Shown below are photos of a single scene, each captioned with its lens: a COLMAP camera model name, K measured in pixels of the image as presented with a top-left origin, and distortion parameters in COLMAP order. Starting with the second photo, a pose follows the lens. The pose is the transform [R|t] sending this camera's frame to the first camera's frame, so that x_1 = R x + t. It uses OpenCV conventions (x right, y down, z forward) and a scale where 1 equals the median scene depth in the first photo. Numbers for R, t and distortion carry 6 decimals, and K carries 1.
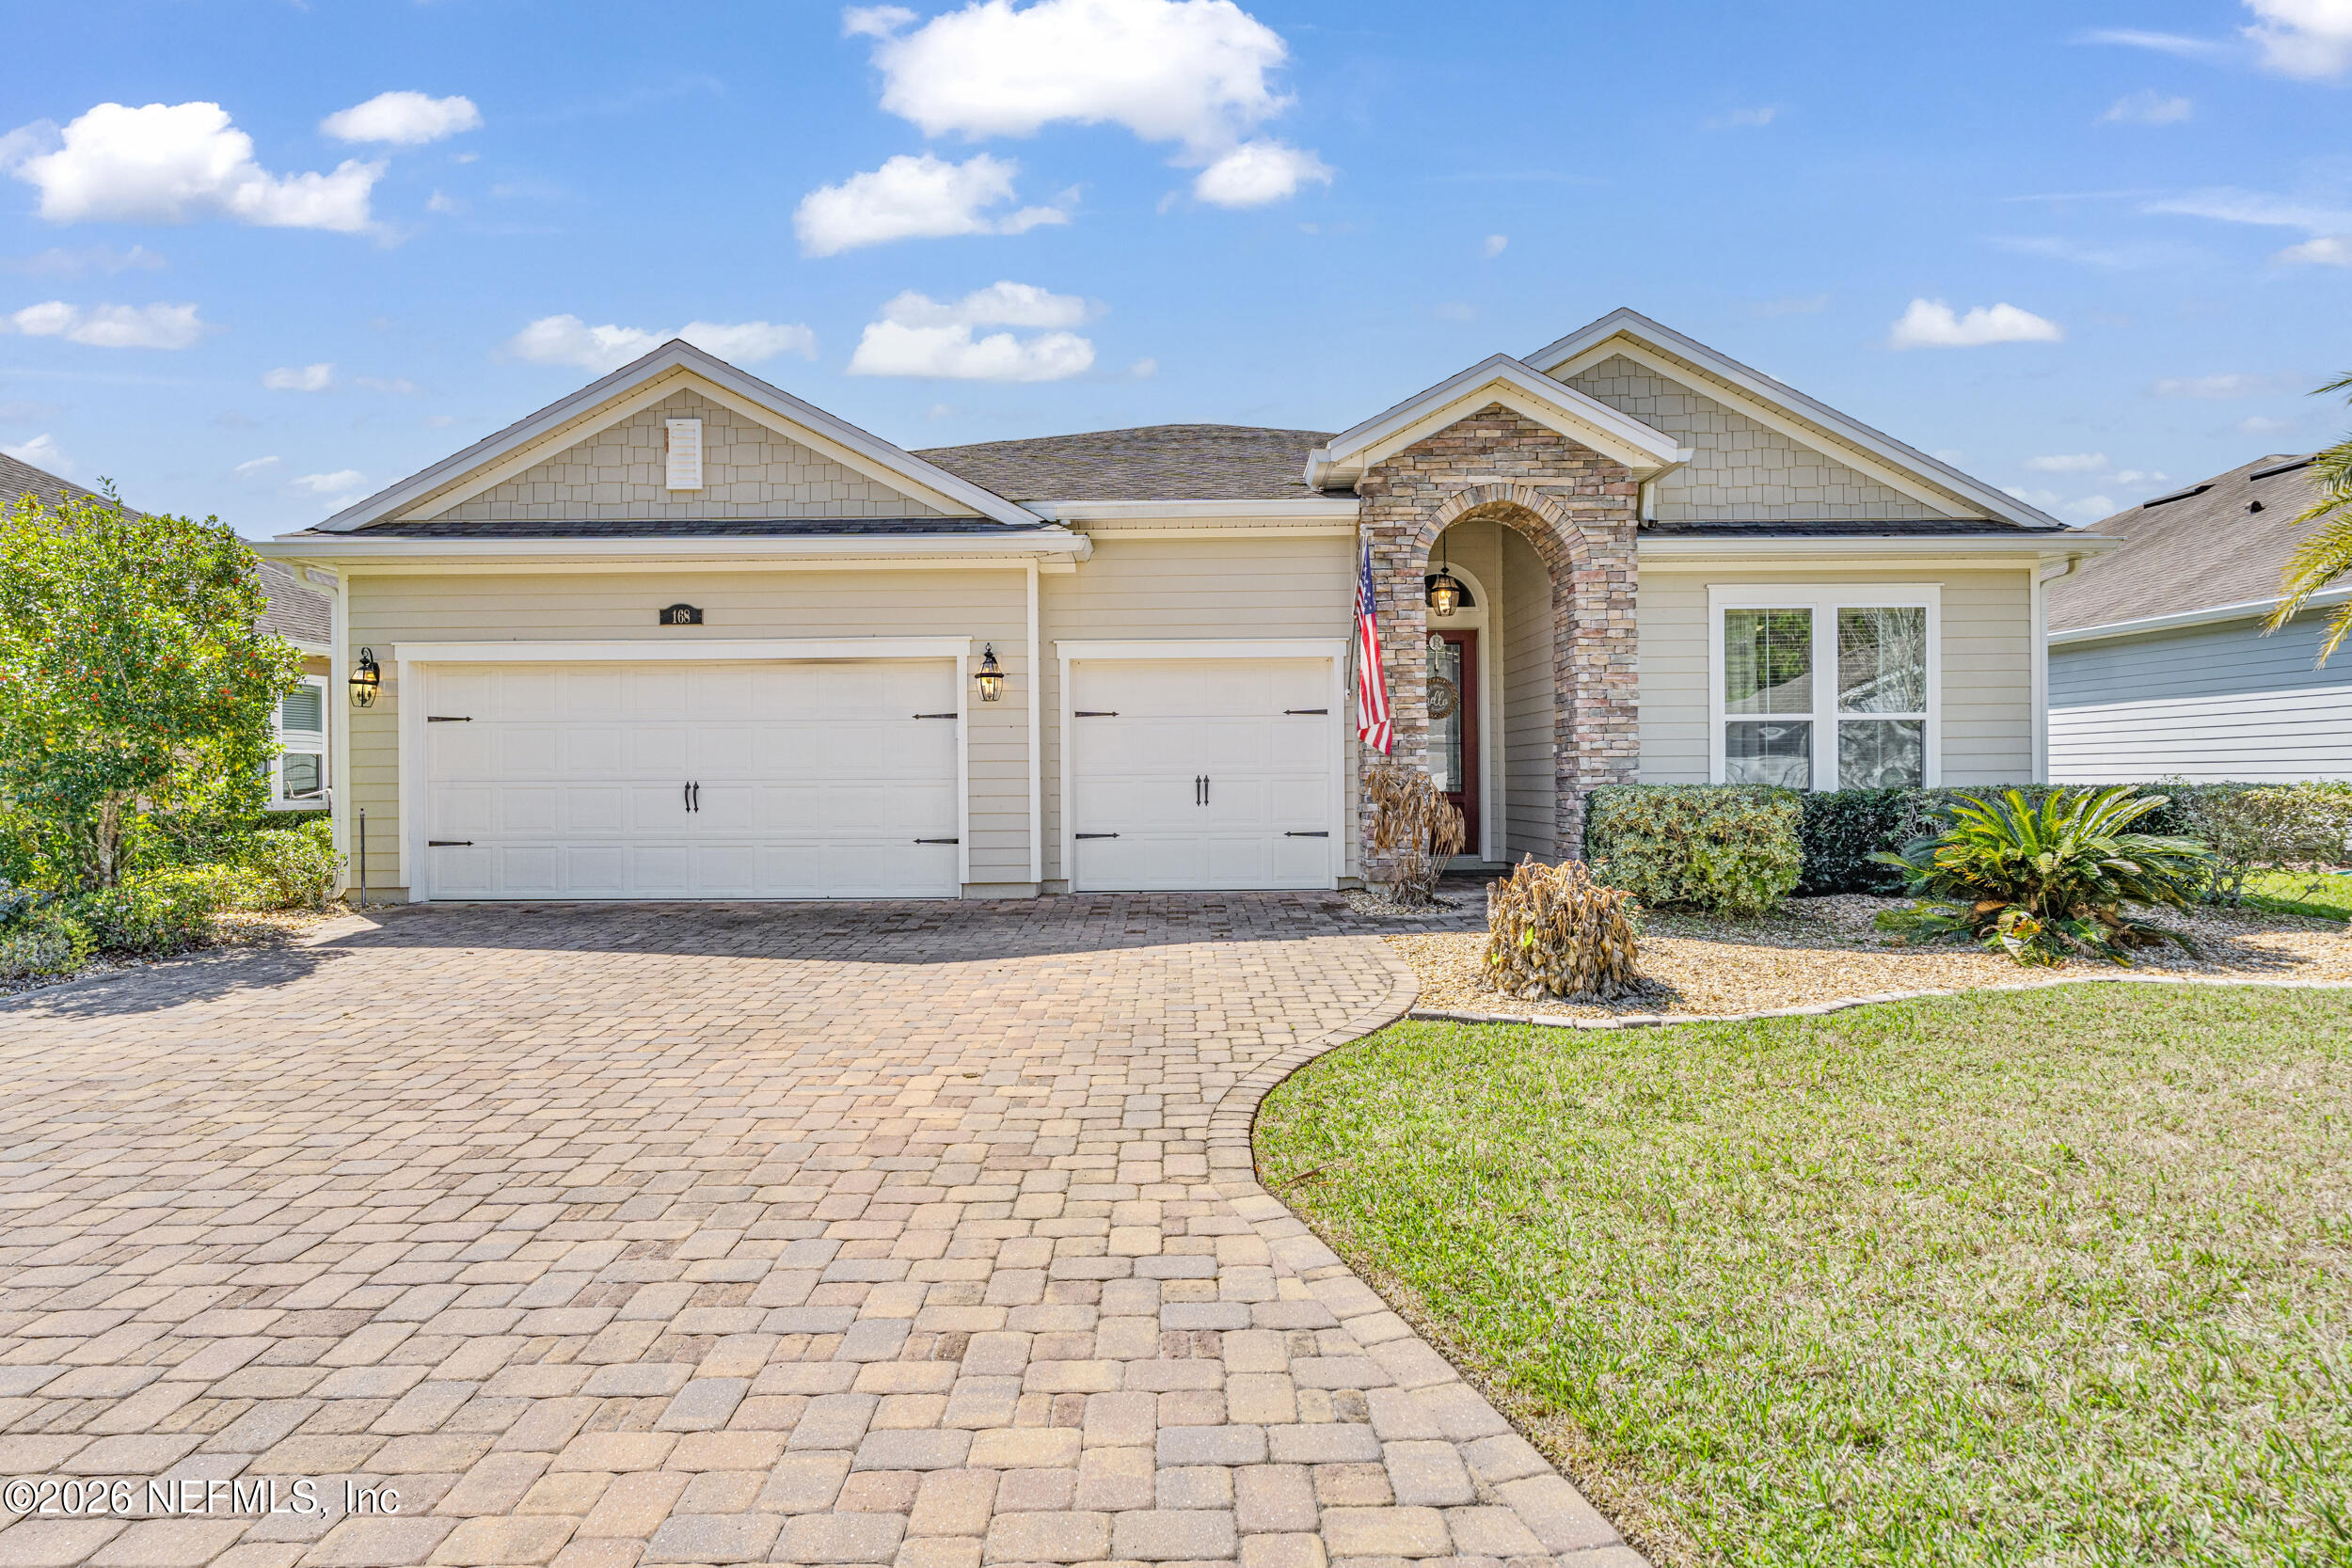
lens RADIAL K [[1377.2, 0, 1173.3], [0, 1377.2, 784.3], [0, 0, 1]] dist [-0.001872, 0.000663]
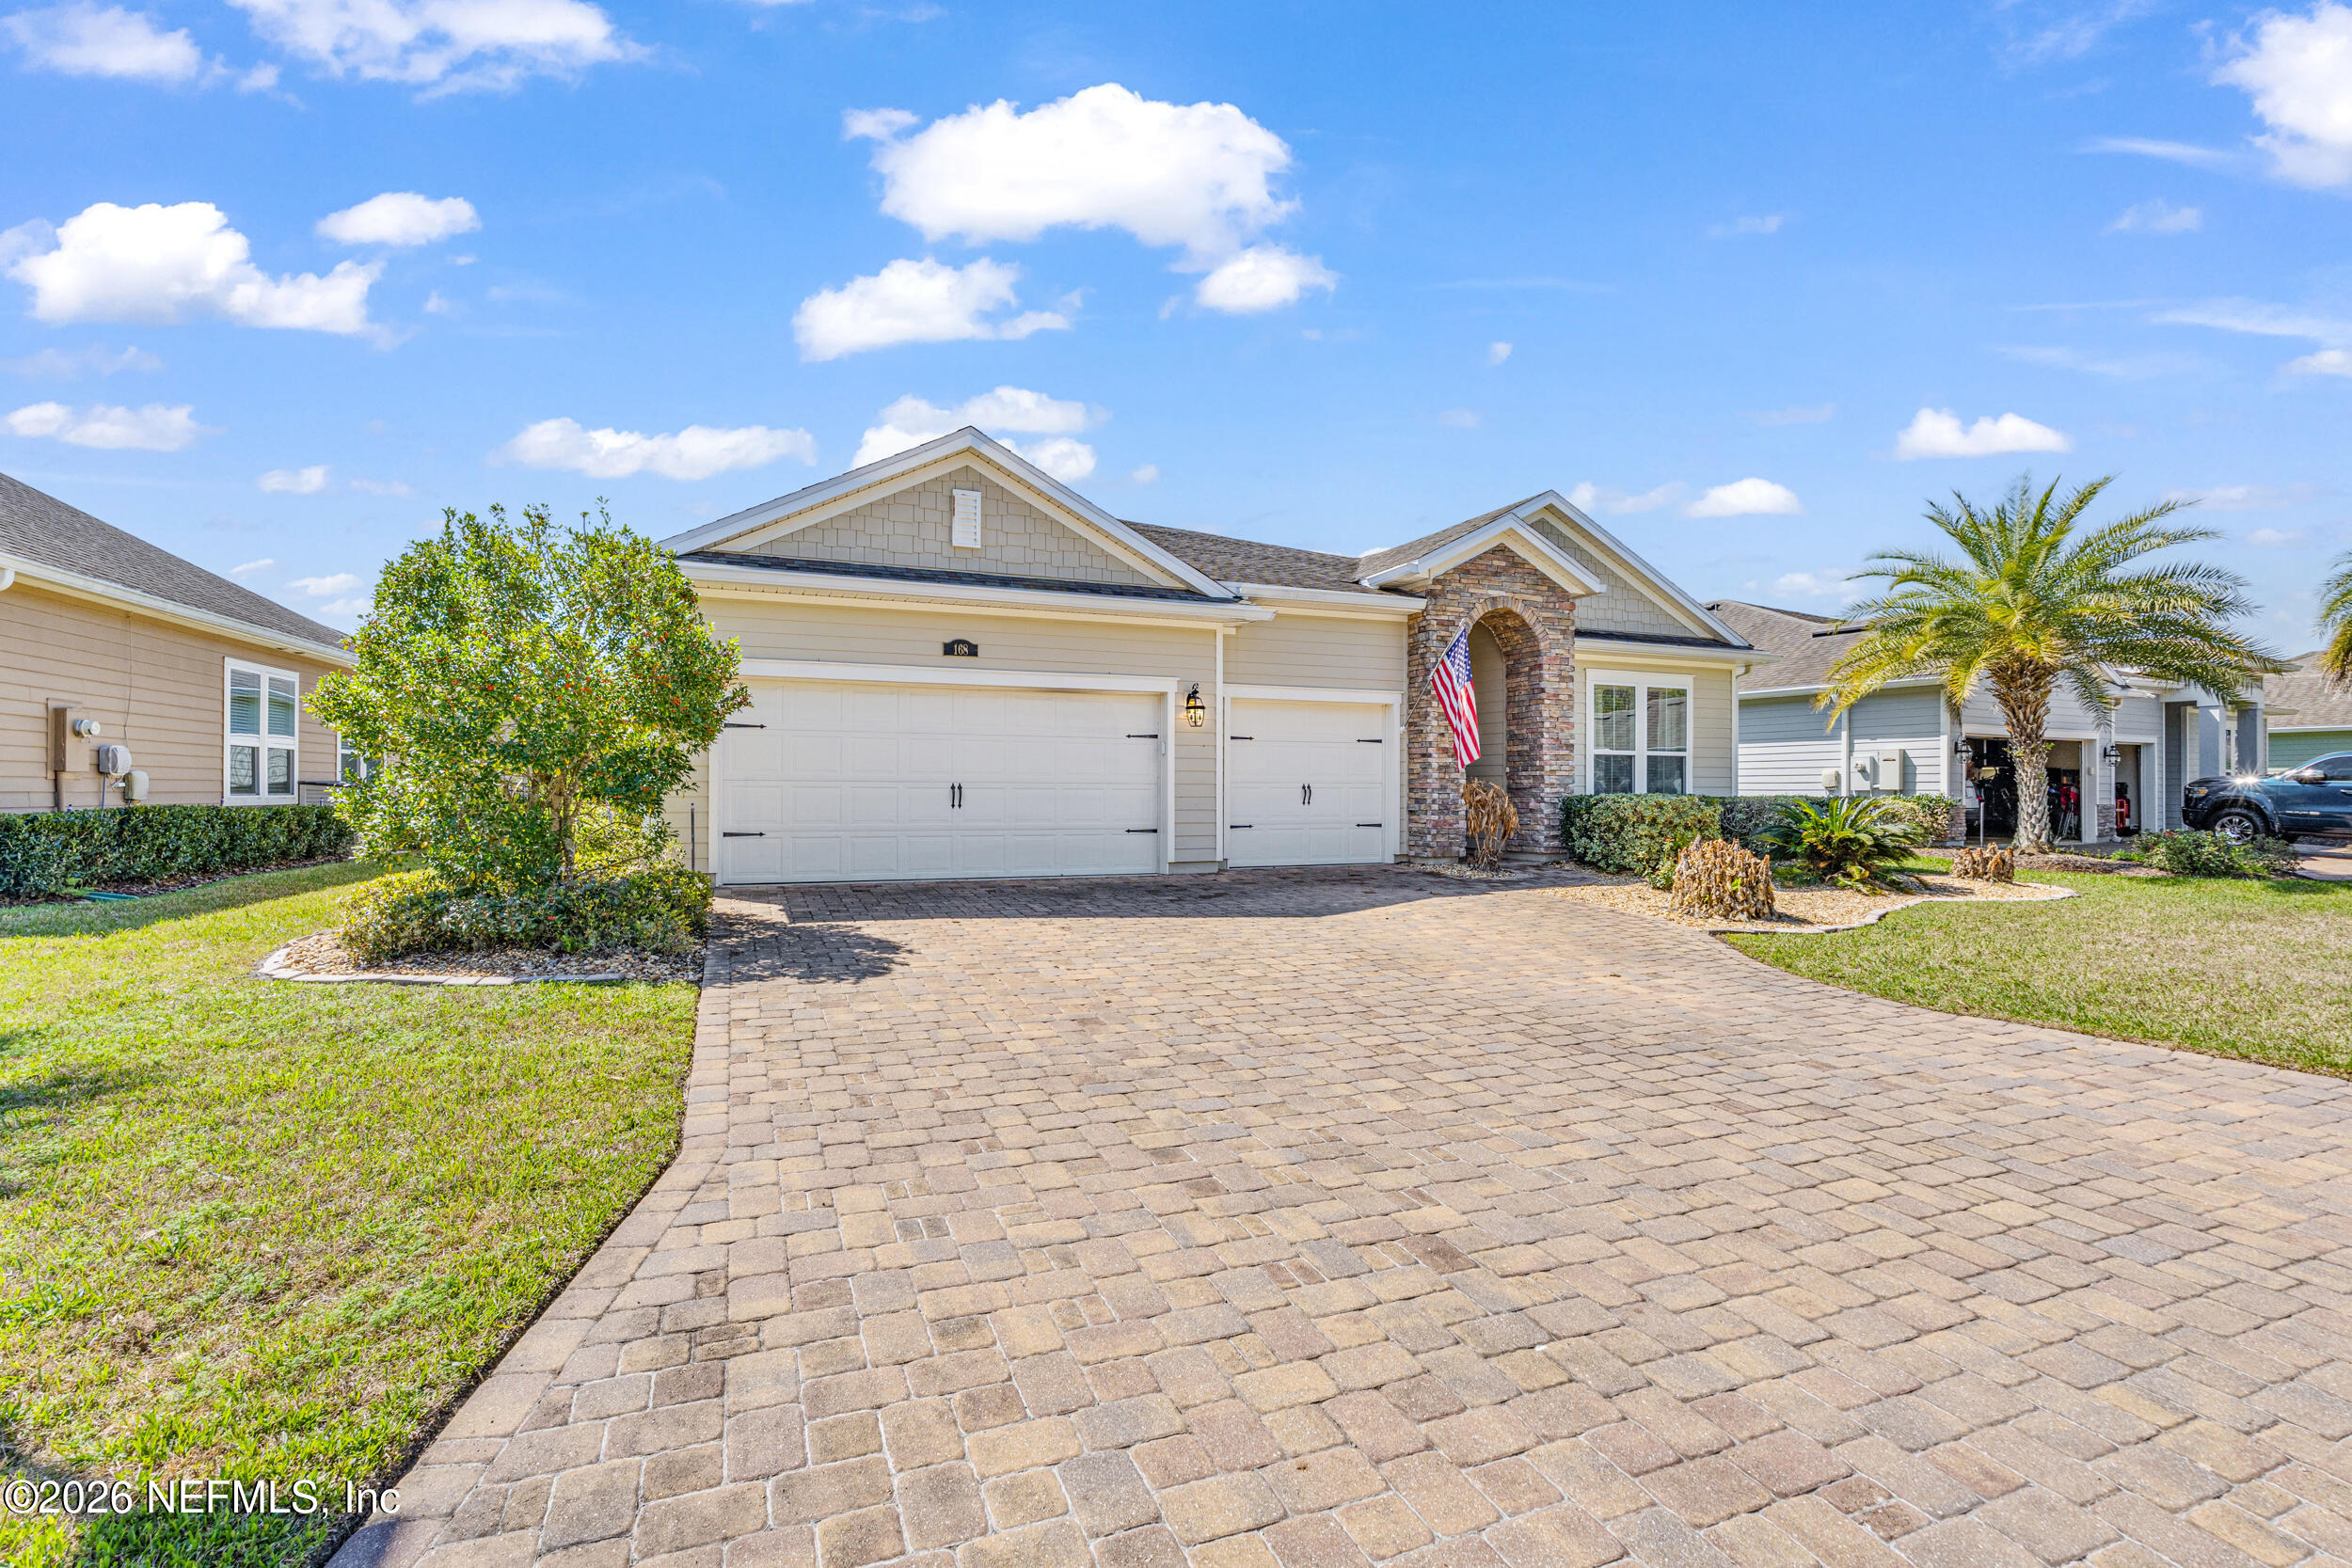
lens RADIAL K [[1080.3, 0, 1184.1], [0, 1080.3, 784.6], [0, 0, 1]] dist [-0.004448, 0.000023]
pose [[0.921126, 0.012964, 0.389050, -0.548475], [-0.010512, 0.999909, -0.008430, 0.005248], [-0.389124, 0.003676, 0.921178, 0.030631]]
